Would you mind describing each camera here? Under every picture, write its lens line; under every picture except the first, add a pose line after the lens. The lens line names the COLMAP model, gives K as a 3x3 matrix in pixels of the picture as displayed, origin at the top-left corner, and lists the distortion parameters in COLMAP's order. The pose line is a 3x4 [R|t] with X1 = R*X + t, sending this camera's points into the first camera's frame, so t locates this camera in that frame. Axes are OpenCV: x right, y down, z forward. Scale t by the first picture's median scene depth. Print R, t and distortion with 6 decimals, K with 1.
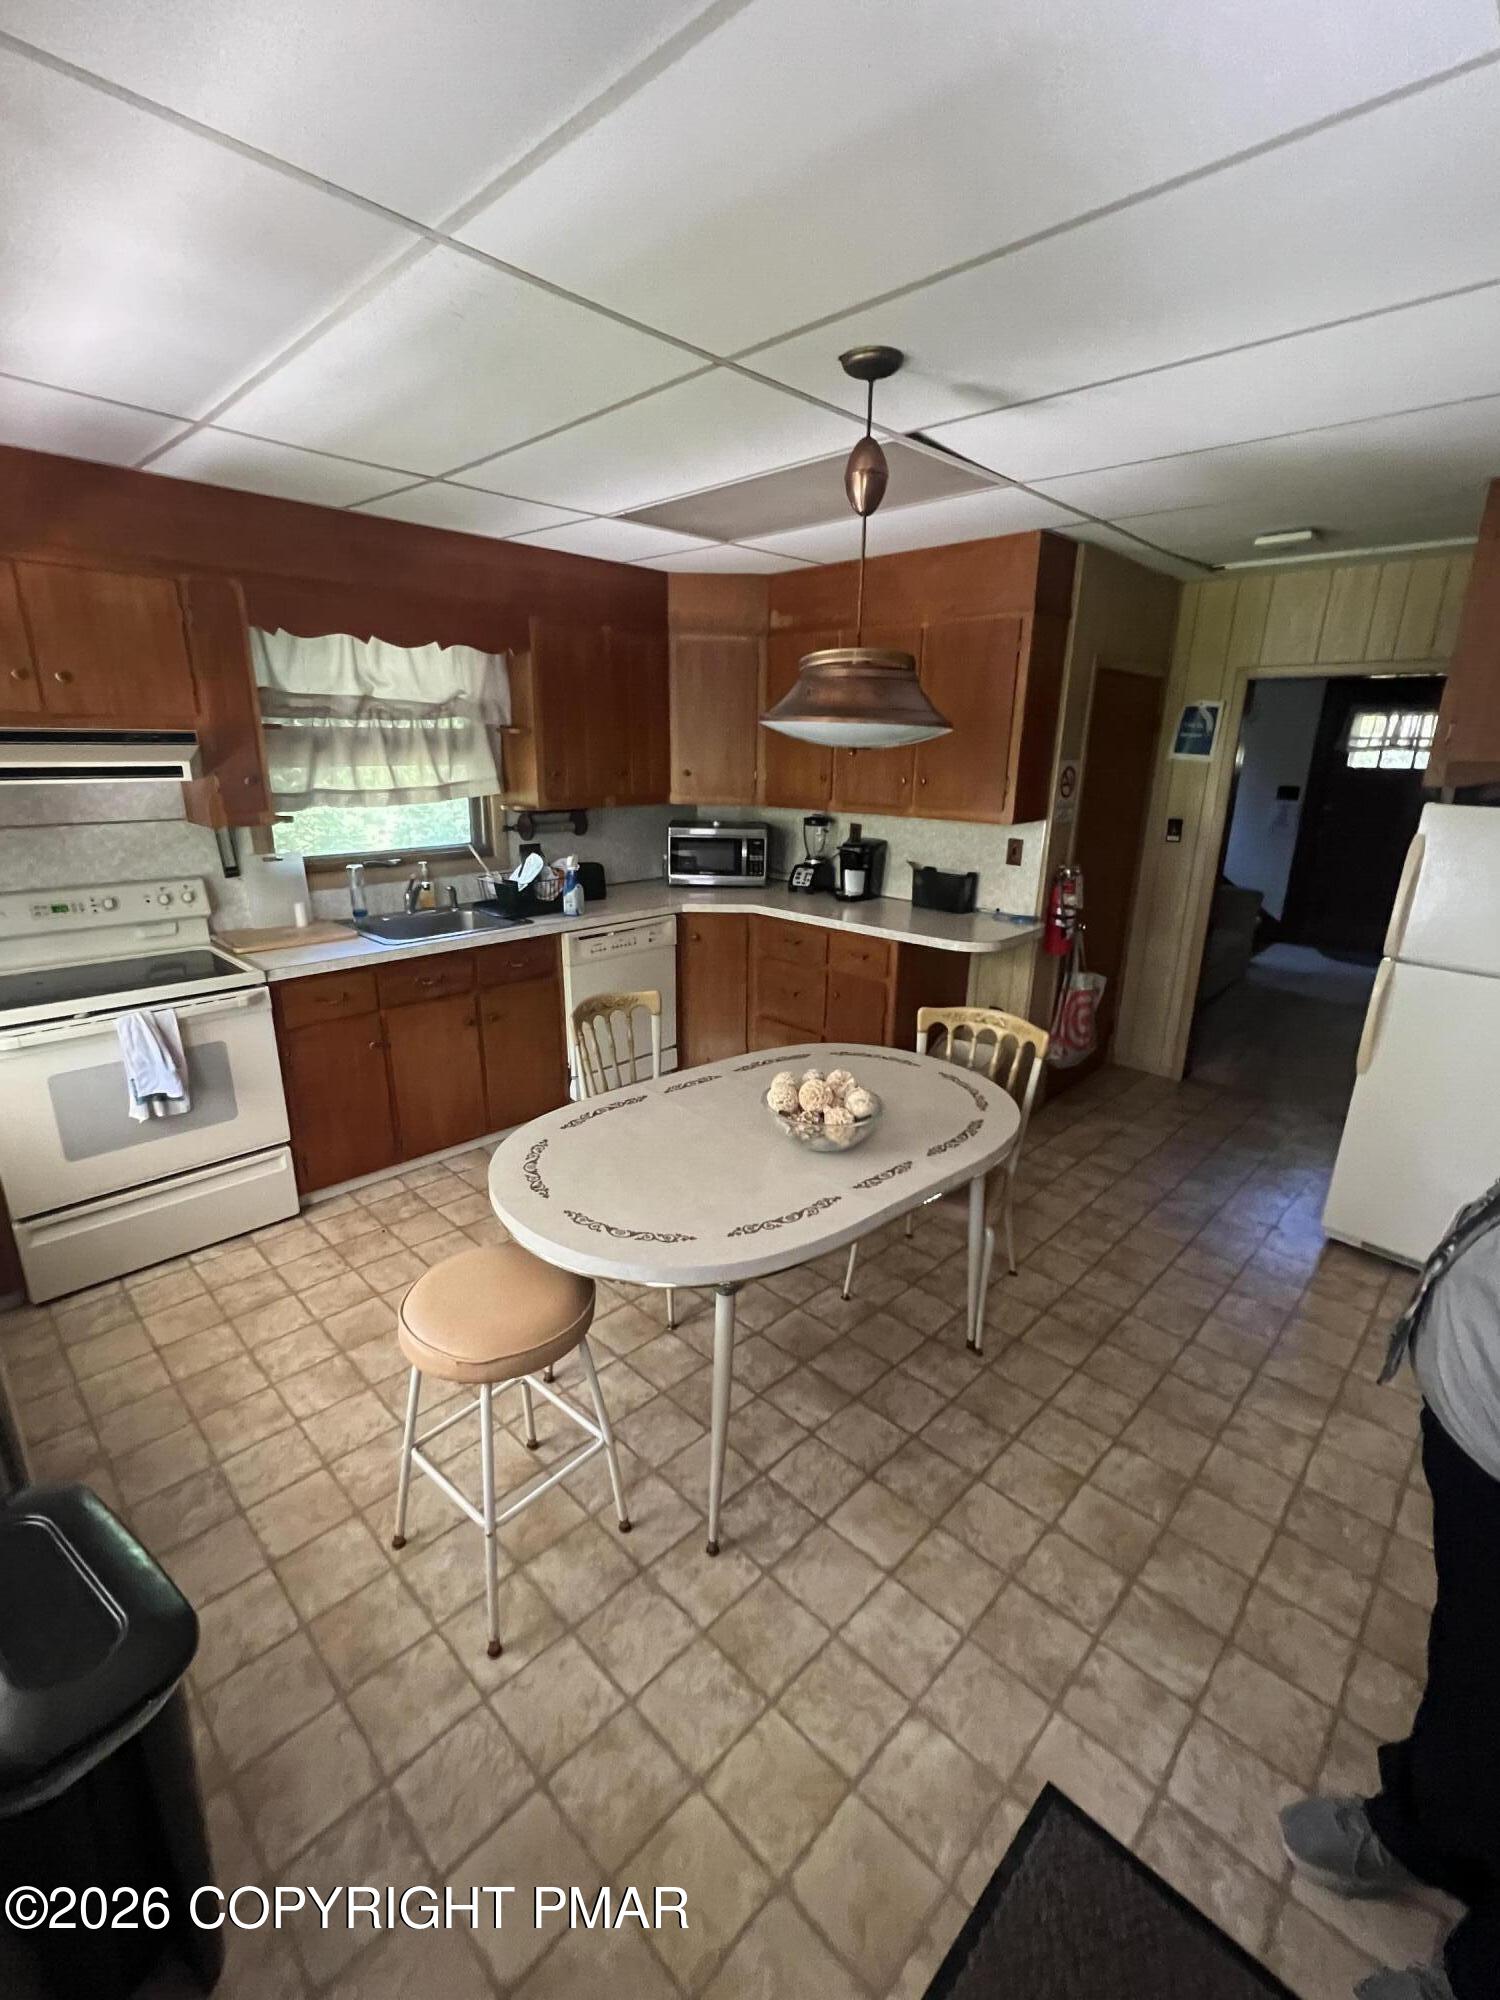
lens RADIAL K [[852.1, 0, 743.5], [0, 852.1, 1002.8], [0, 0, 1]] dist [0.004071, 0.000200]
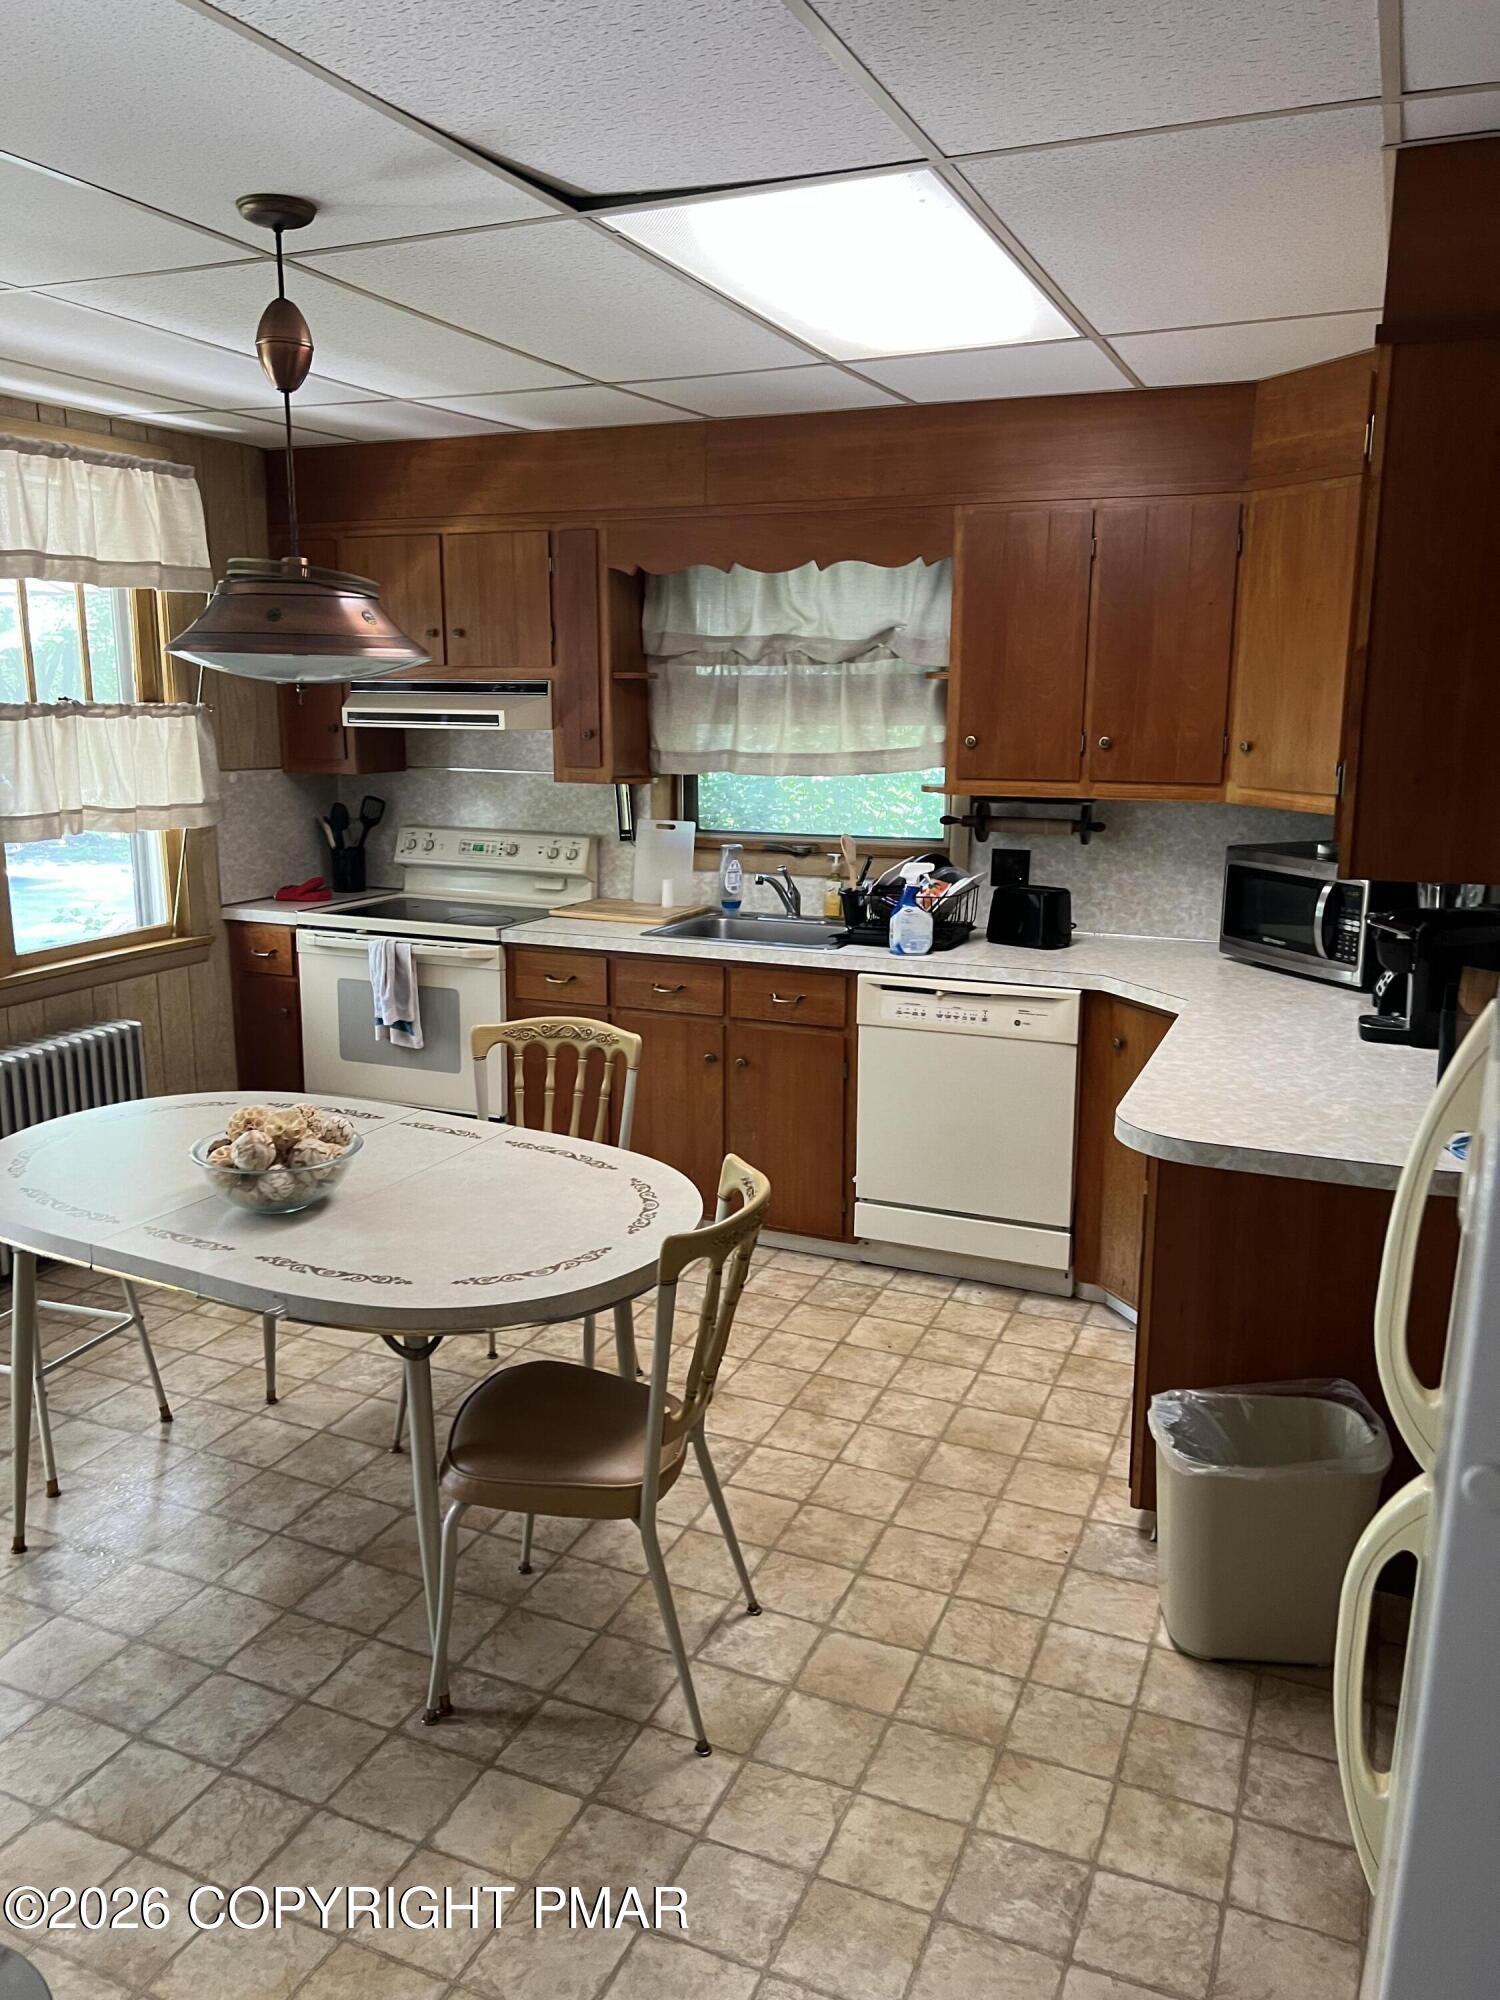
lens RADIAL K [[1520.2, 0, 745.8], [0, 1520.2, 996.9], [0, 0, 1]] dist [0.063869, -0.015062]
pose [[0.368173, 0.179363, -0.912292, 0.939173], [-0.281180, 0.956749, 0.074628, -0.146682], [0.886220, 0.229042, 0.402683, 0.511071]]
